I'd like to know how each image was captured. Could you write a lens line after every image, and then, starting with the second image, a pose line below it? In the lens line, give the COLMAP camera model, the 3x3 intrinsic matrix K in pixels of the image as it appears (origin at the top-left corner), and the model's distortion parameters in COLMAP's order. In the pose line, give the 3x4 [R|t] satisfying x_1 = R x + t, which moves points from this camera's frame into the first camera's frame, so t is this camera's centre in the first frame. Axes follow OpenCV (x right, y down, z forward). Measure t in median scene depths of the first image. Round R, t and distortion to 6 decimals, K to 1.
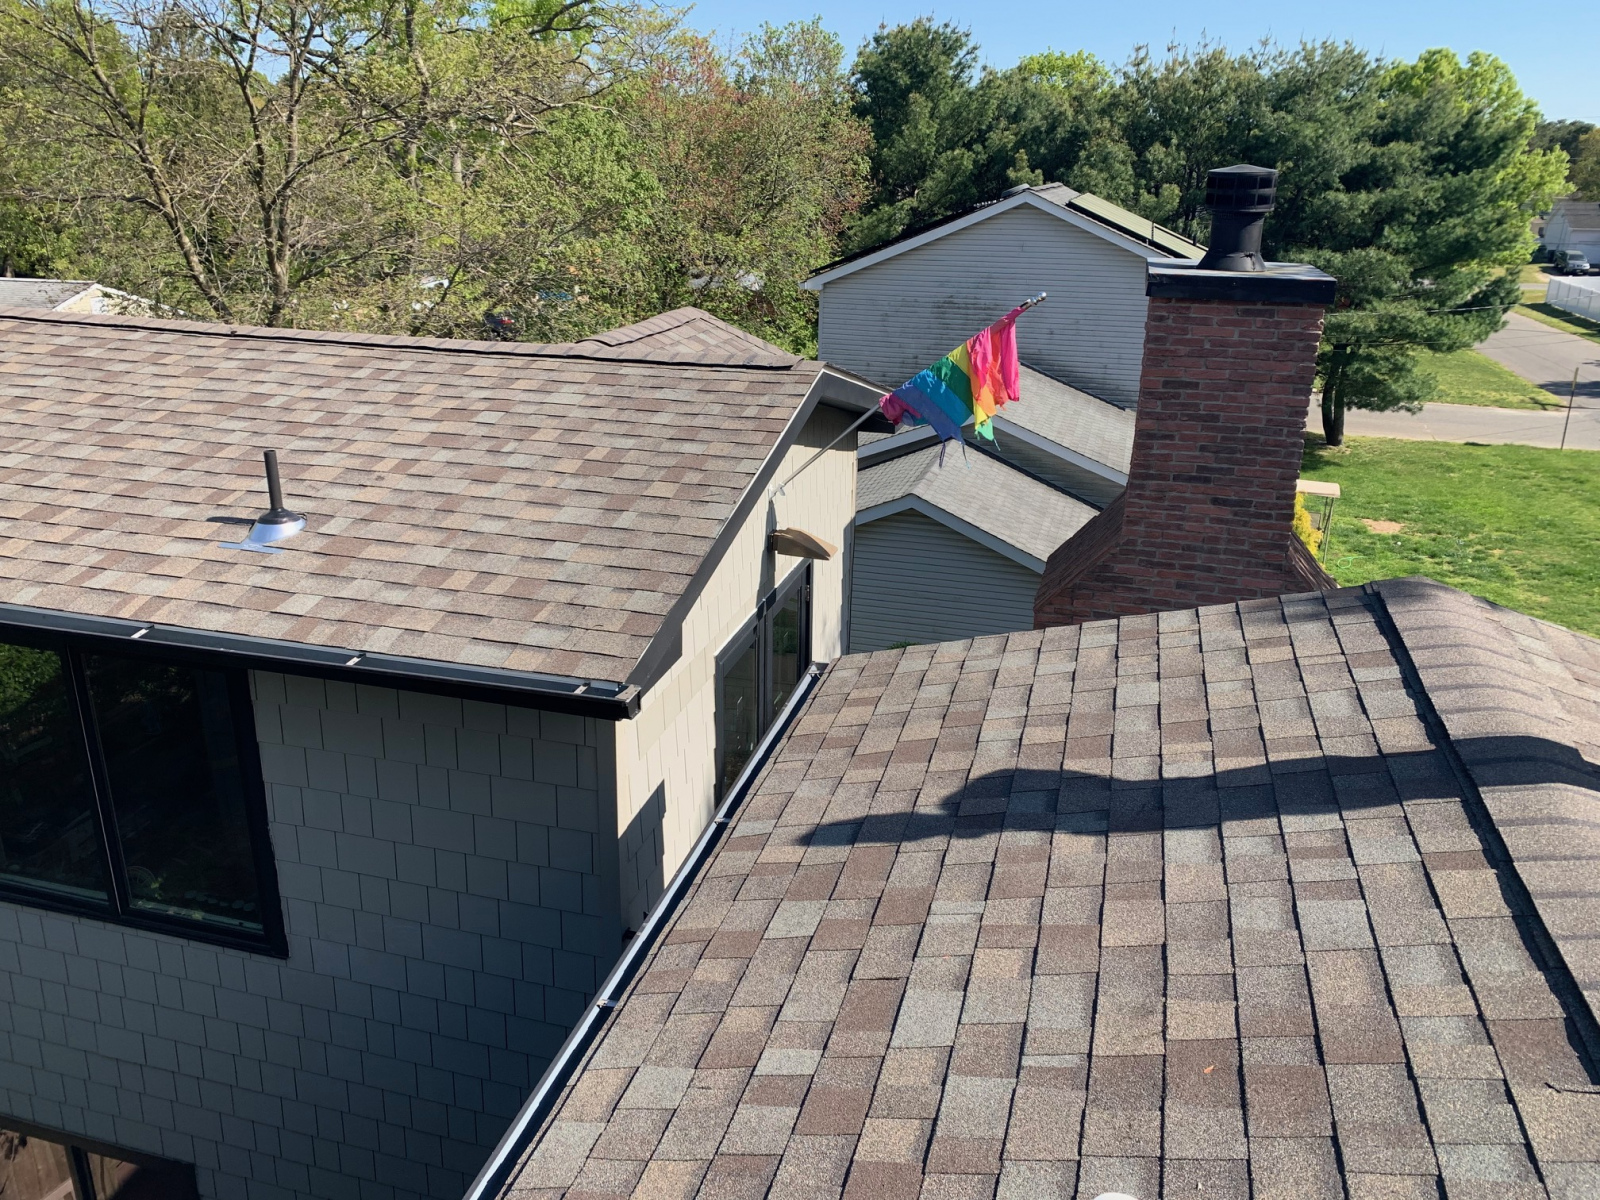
lens RADIAL K [[1179.7, 0, 800.0], [0, 1179.7, 600.0], [0, 0, 1]] dist [0.003736, -0.002933]
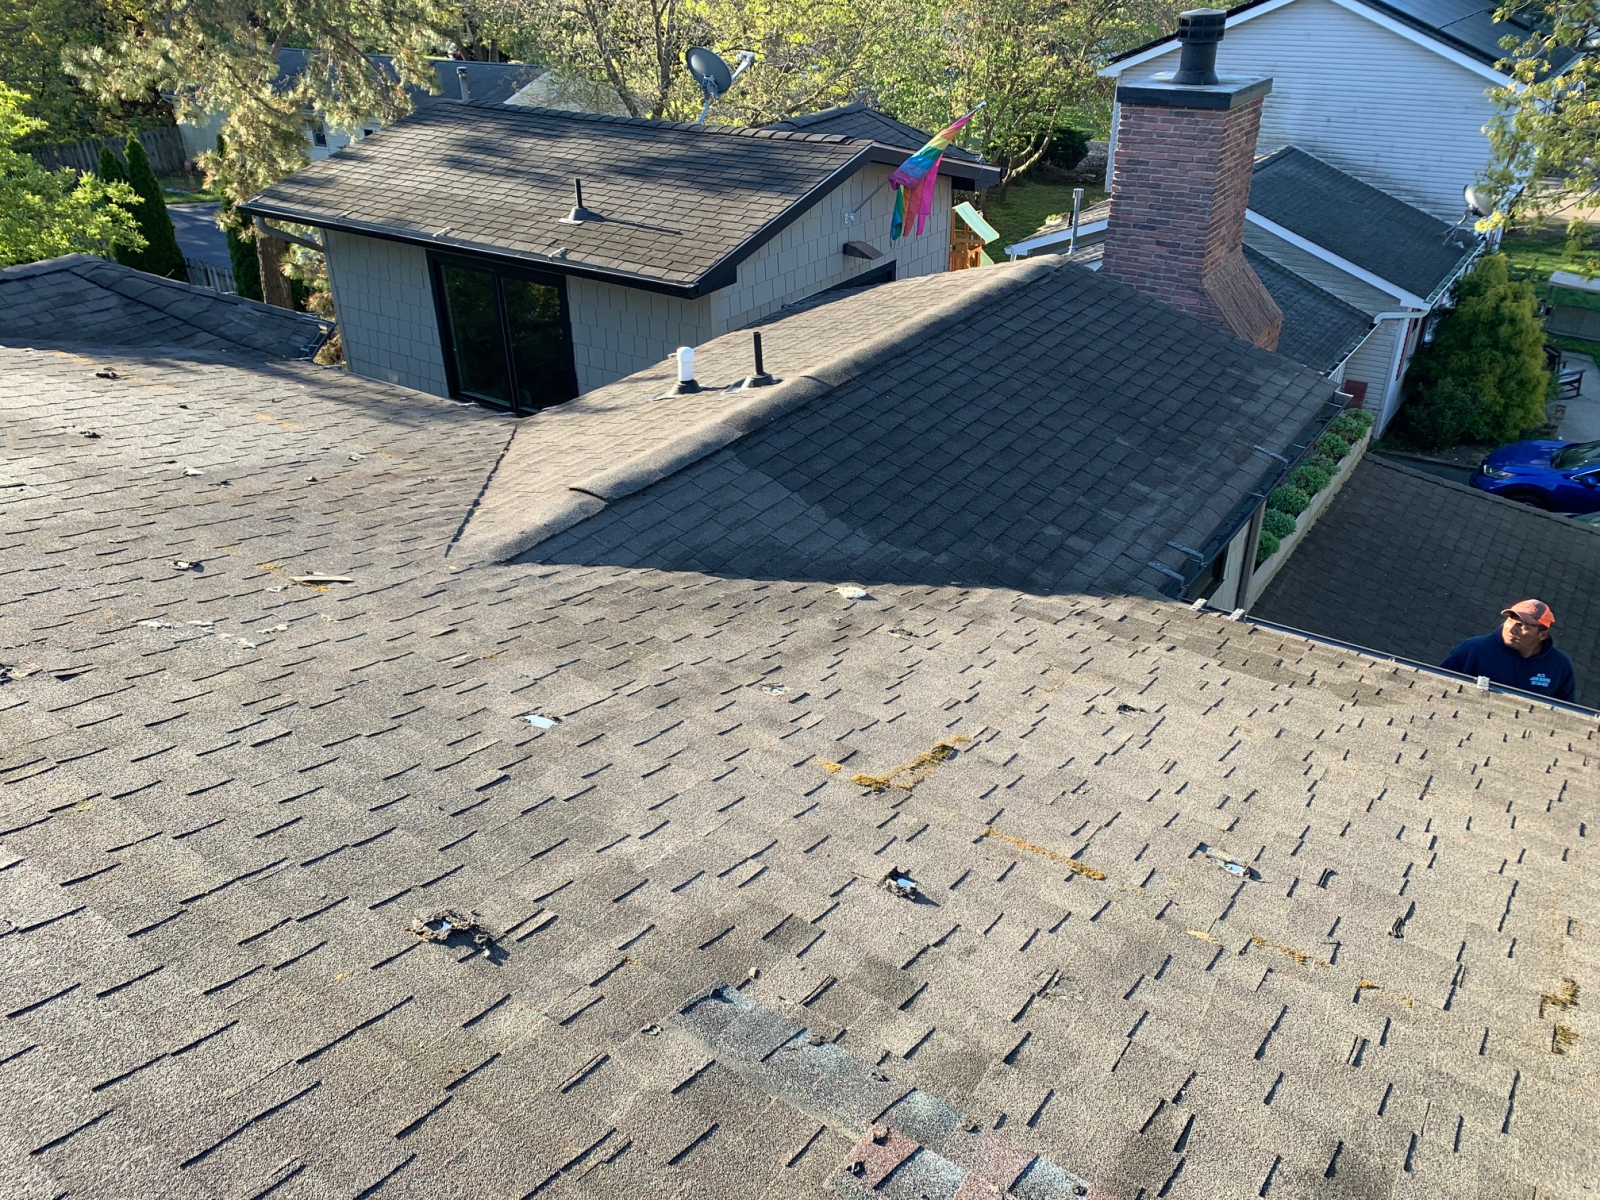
lens RADIAL K [[1179.7, 0, 800.0], [0, 1179.7, 600.0], [0, 0, 1]] dist [0.003736, -0.002933]
pose [[0.941285, 0.139102, -0.307624, 0.453993], [-0.084644, 0.979308, 0.183824, 0.129112], [0.326829, -0.146993, 0.933582, -0.657963]]
